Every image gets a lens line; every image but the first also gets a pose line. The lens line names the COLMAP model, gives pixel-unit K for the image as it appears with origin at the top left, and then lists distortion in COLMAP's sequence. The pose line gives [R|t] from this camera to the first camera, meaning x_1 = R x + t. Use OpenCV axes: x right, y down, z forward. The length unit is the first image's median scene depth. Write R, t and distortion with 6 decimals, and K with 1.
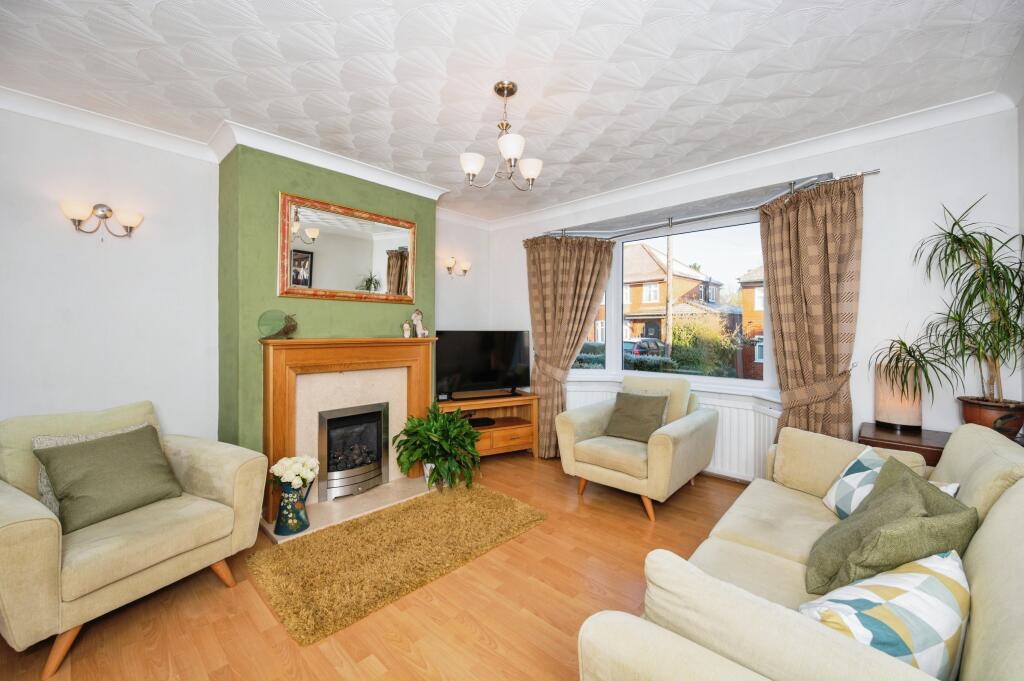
lens RADIAL K [[412.1, 0, 510.2], [0, 412.1, 332.8], [0, 0, 1]] dist [-0.002893, -0.000129]
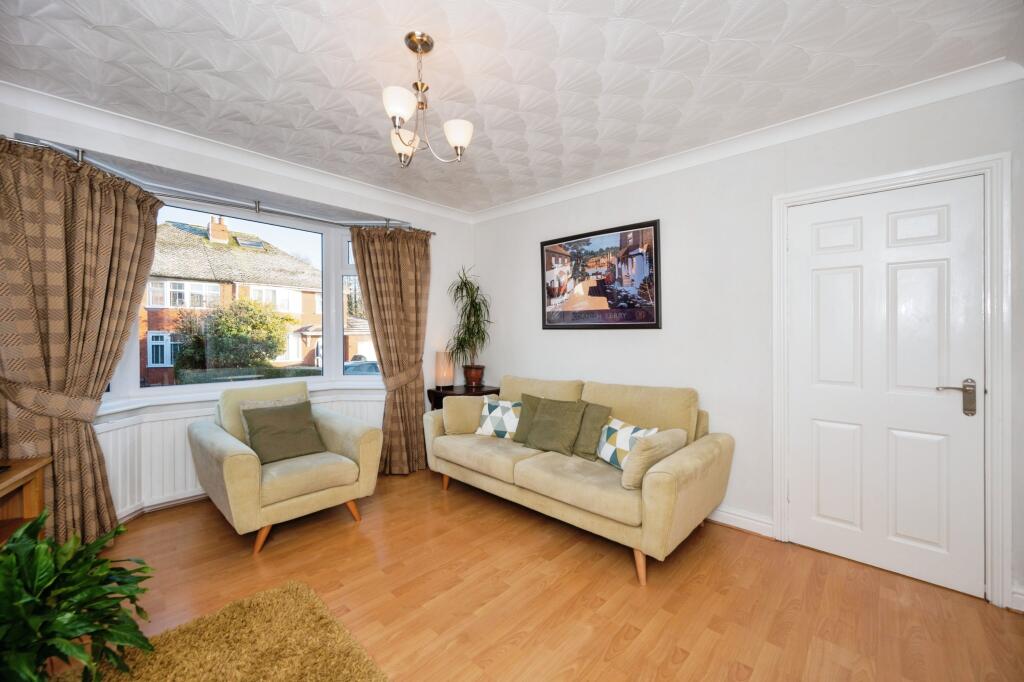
lens RADIAL K [[411.6, 0, 510.3], [0, 411.6, 335.8], [0, 0, 1]] dist [-0.002753, -0.000111]
pose [[-0.007973, -0.010537, 0.999913, -0.679641], [0.002834, 0.999940, 0.010560, -0.003667], [-0.999964, 0.002918, -0.007942, 0.658881]]
